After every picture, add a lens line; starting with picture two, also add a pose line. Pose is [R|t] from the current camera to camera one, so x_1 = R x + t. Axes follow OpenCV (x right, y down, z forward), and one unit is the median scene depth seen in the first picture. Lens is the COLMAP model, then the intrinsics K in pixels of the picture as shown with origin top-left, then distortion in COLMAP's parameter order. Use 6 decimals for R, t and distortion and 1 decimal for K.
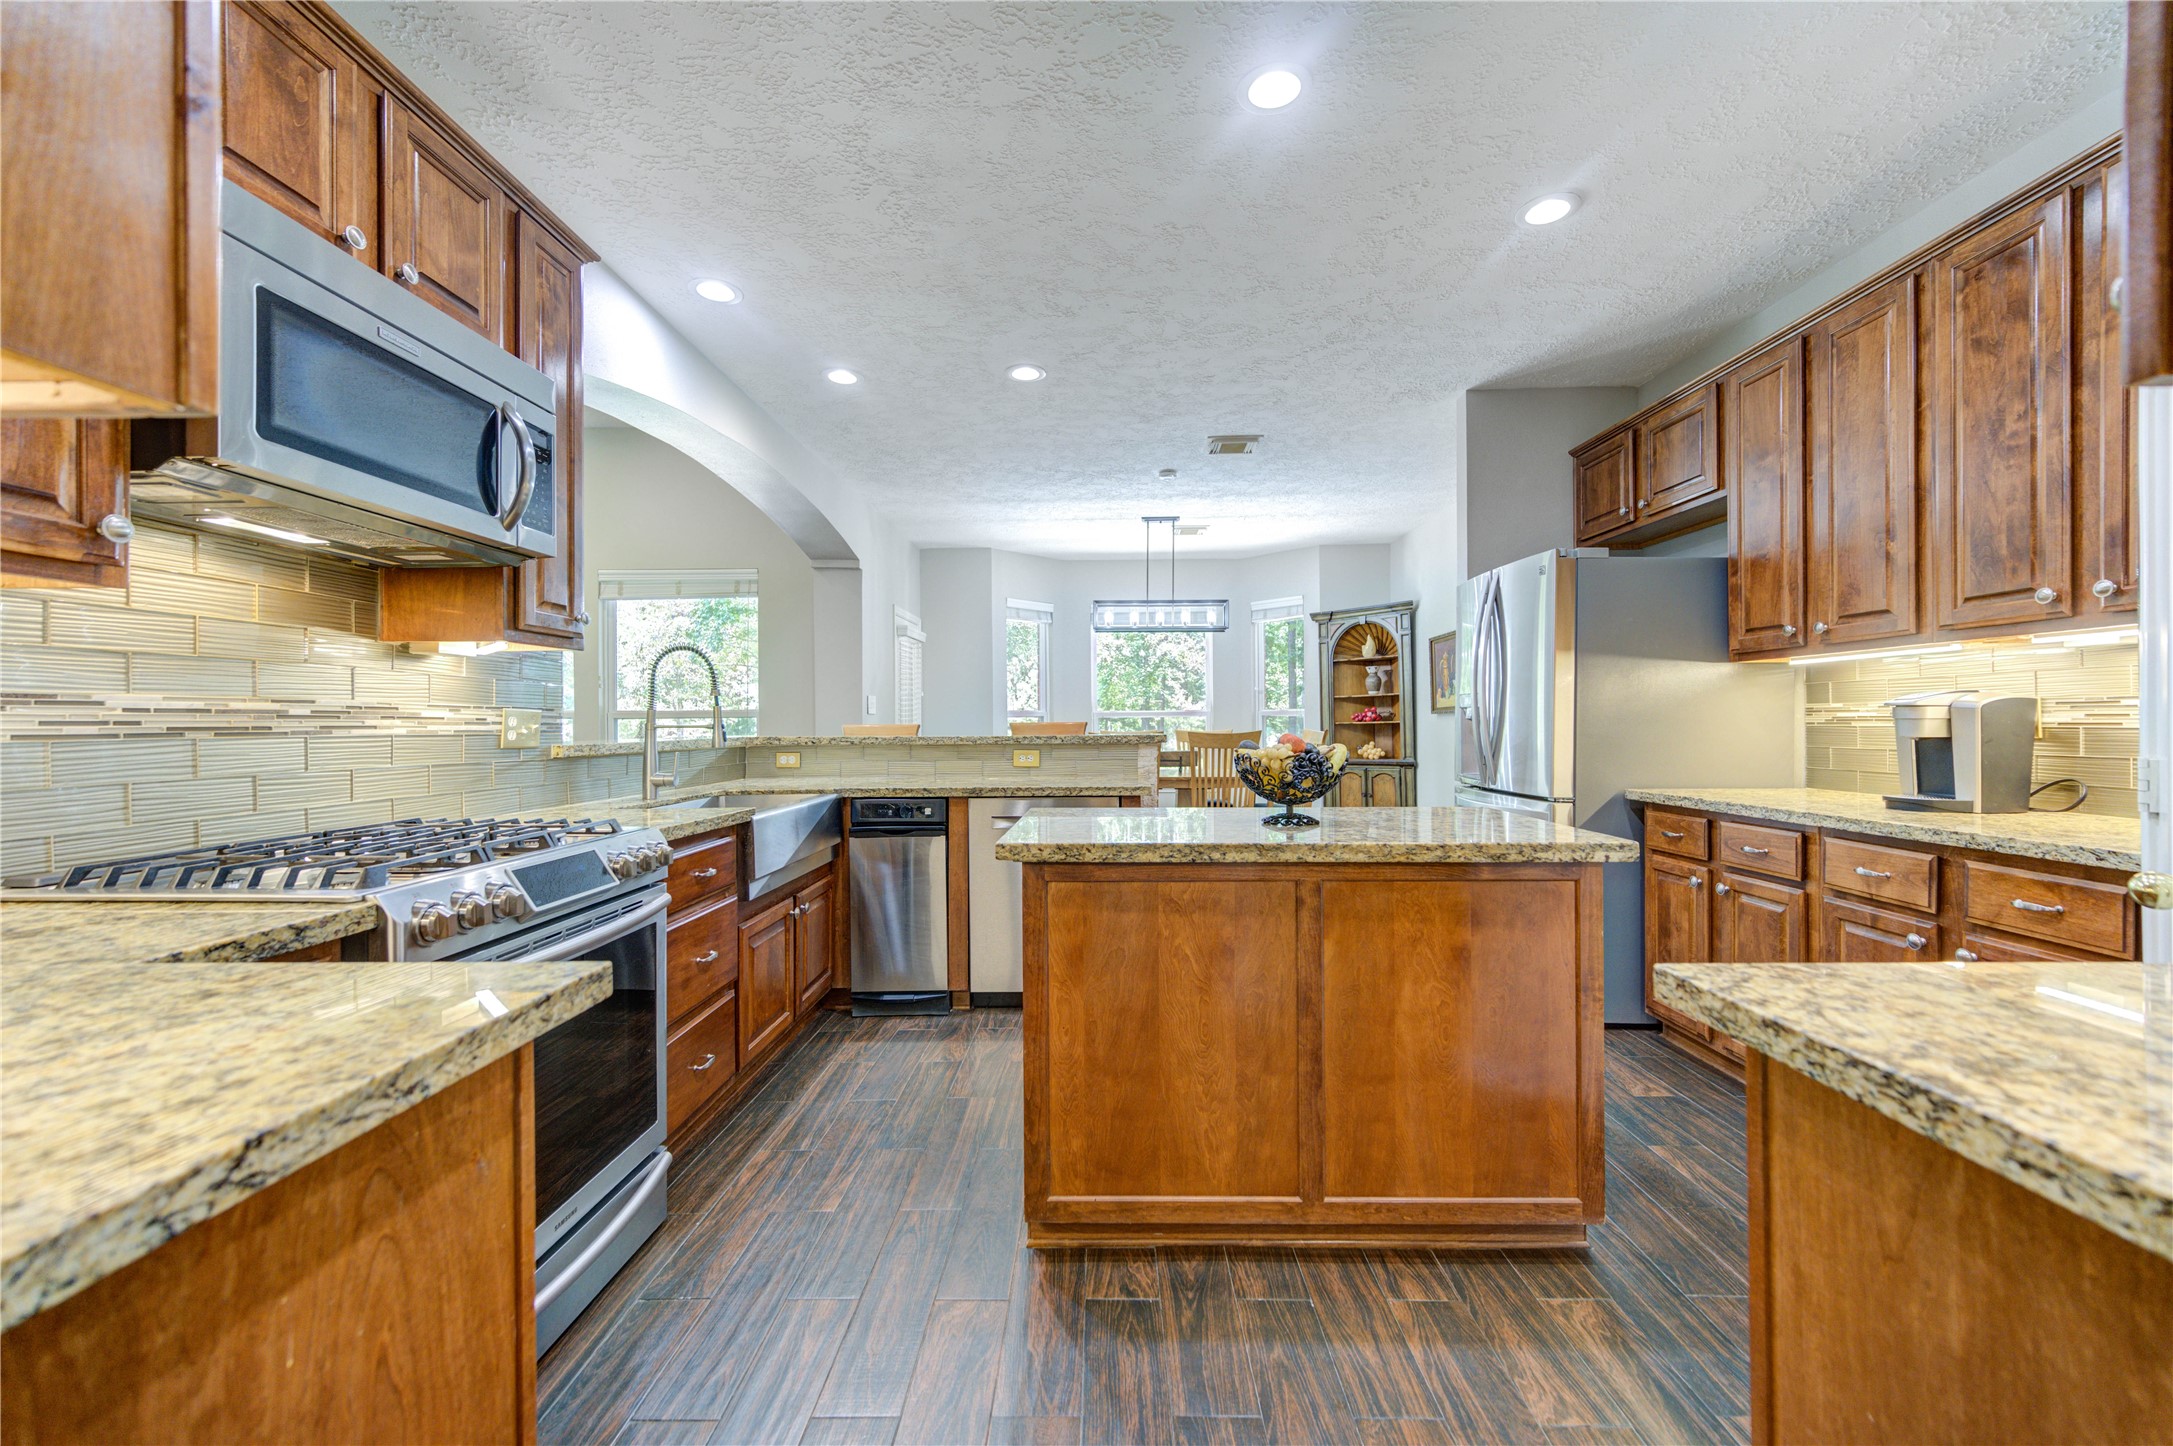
lens RADIAL K [[921.8, 0, 1067.9], [0, 921.8, 715.2], [0, 0, 1]] dist [-0.000600, -0.000238]
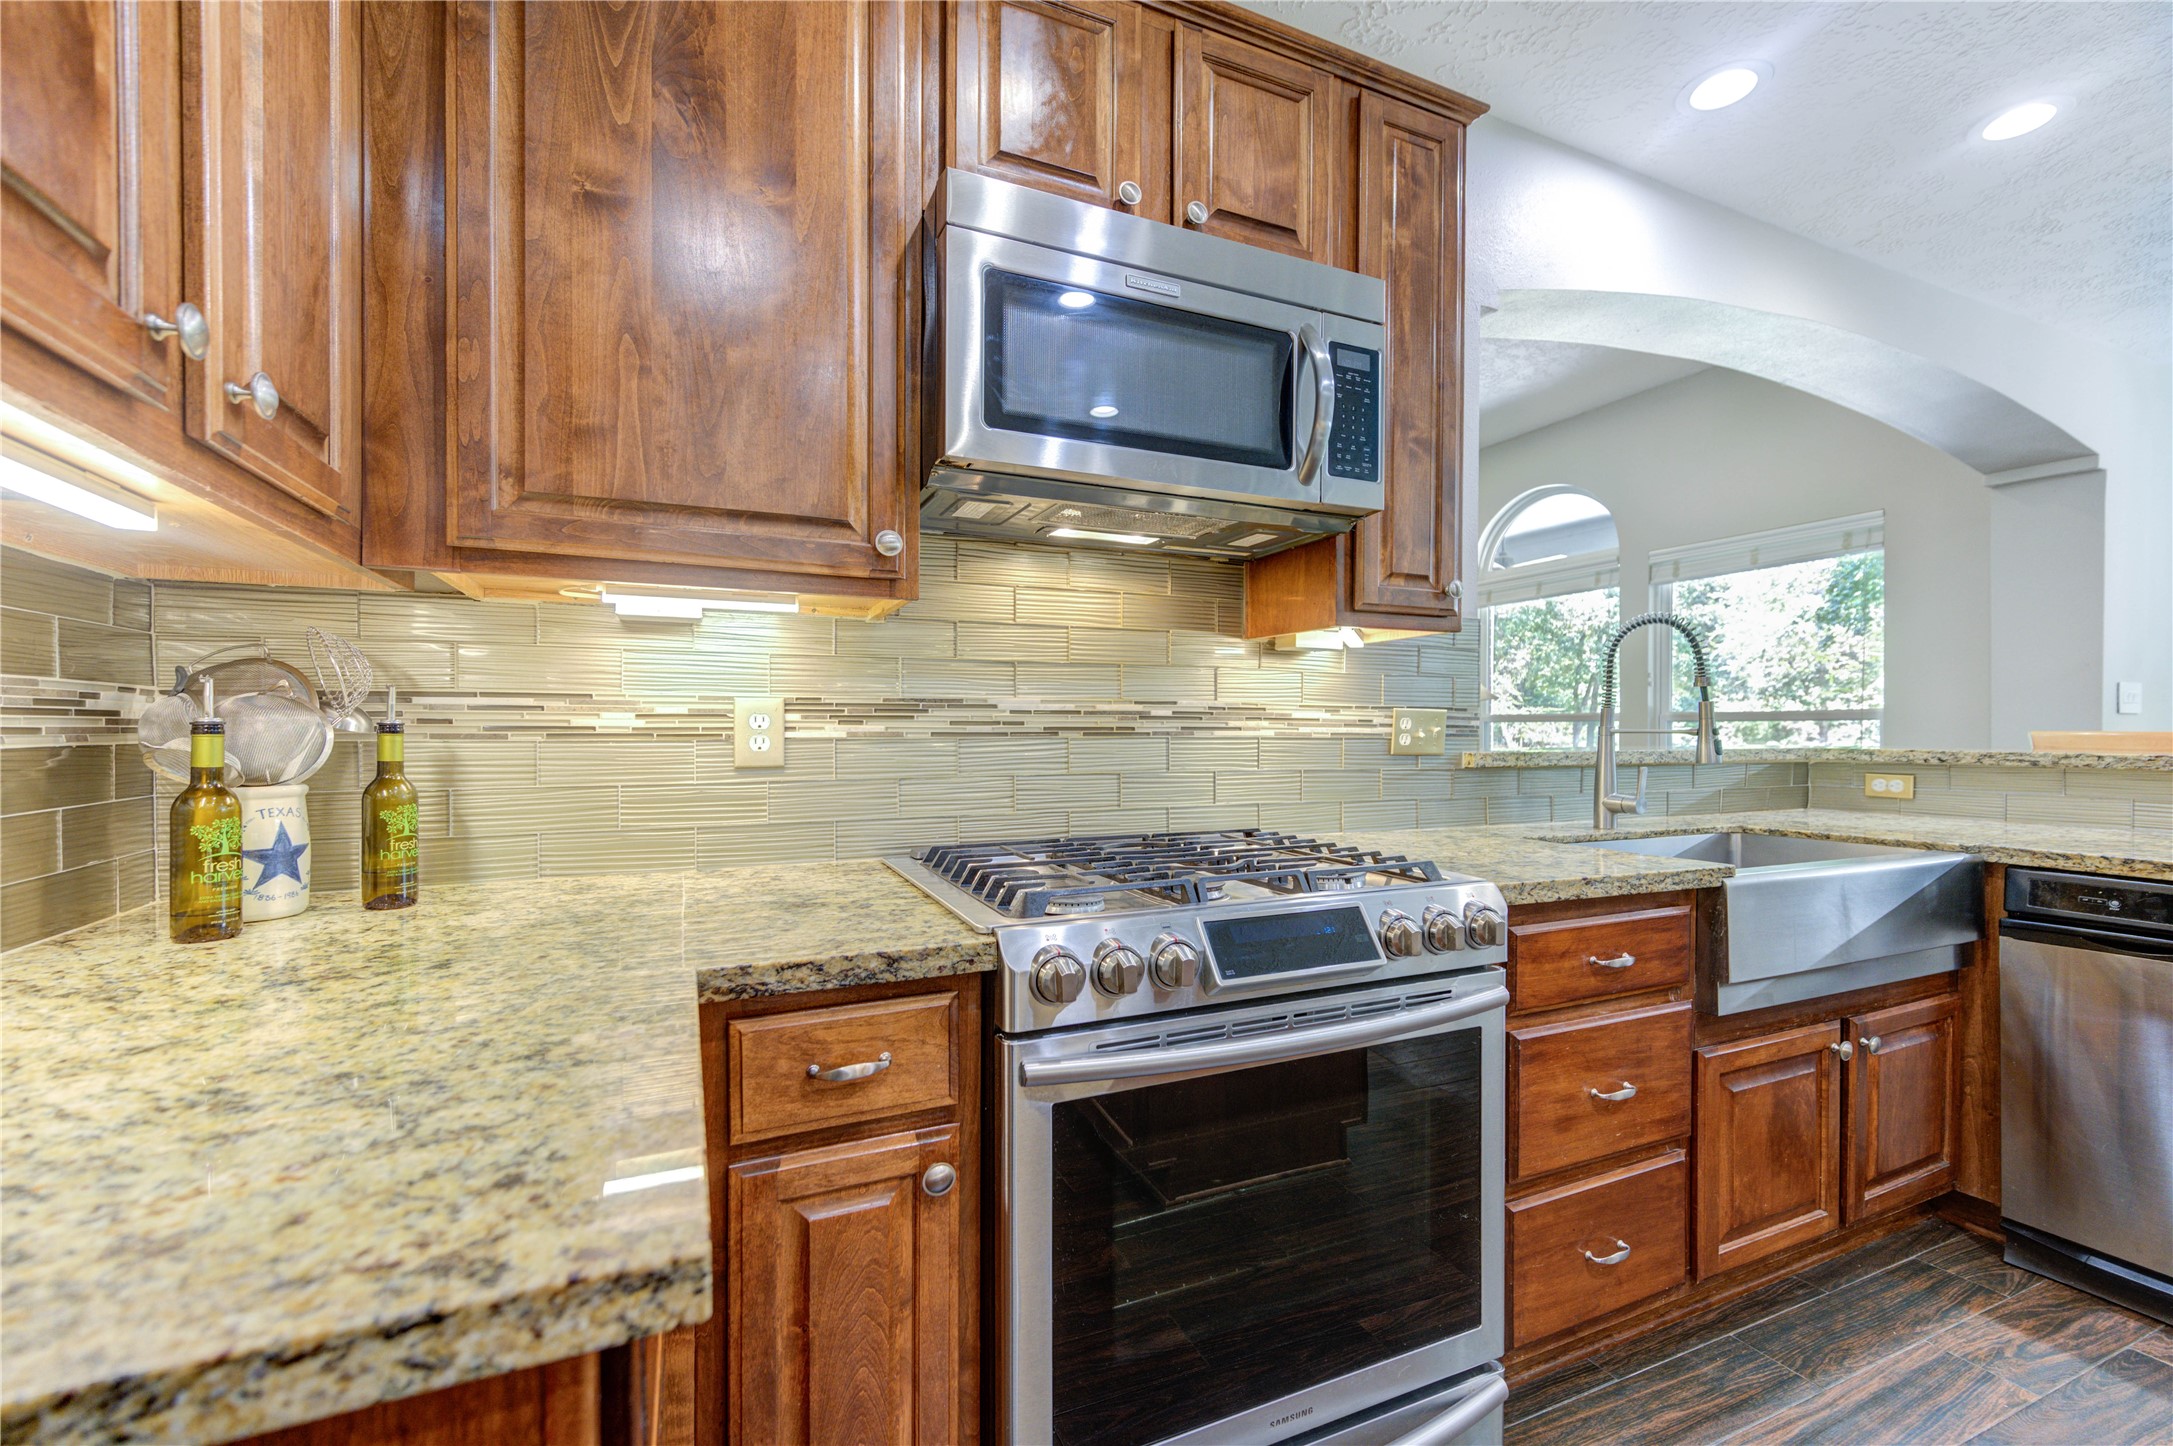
lens RADIAL K [[848.9, 0, 1075.2], [0, 848.9, 732.4], [0, 0, 1]] dist [0.002184, -0.000054]
pose [[0.423722, 0.012451, -0.905707, -0.015974], [0.002278, 0.999888, 0.014811, 0.002820], [0.905789, -0.008339, 0.423646, 0.380839]]
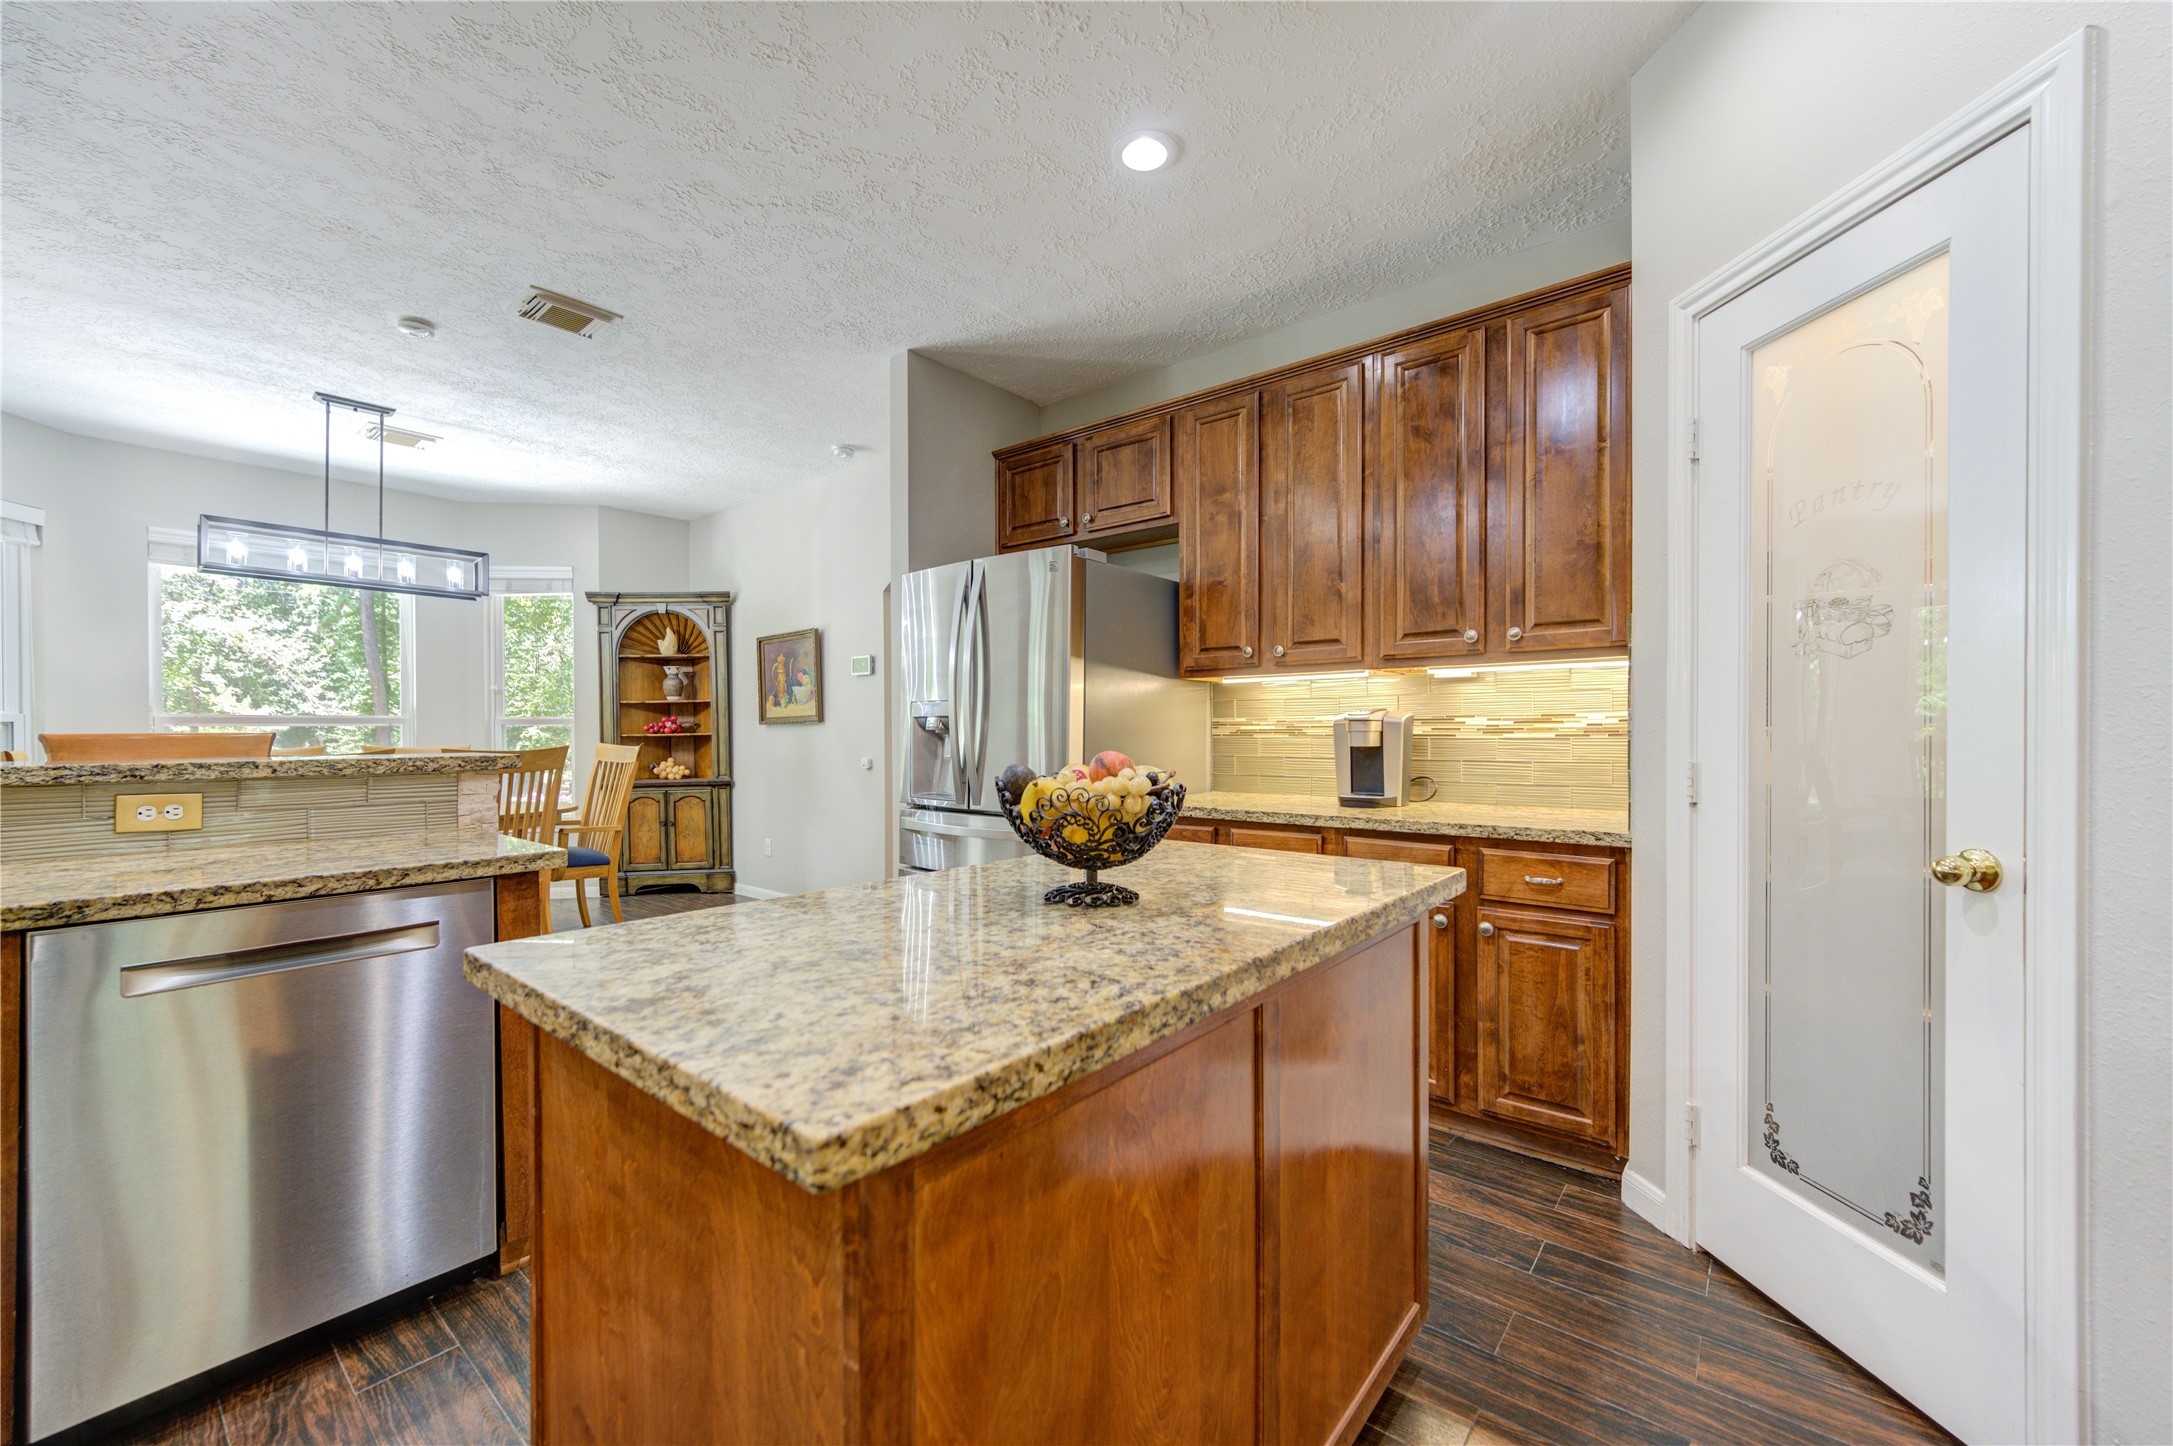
lens RADIAL K [[863.4, 0, 1085.5], [0, 863.4, 732.7], [0, 0, 1]] dist [0.001471, -0.000647]
pose [[0.579903, 0.003249, 0.814679, -0.191624], [-0.006956, 0.999975, 0.000964, 0.006609], [-0.814656, -0.006226, 0.579911, 0.584798]]
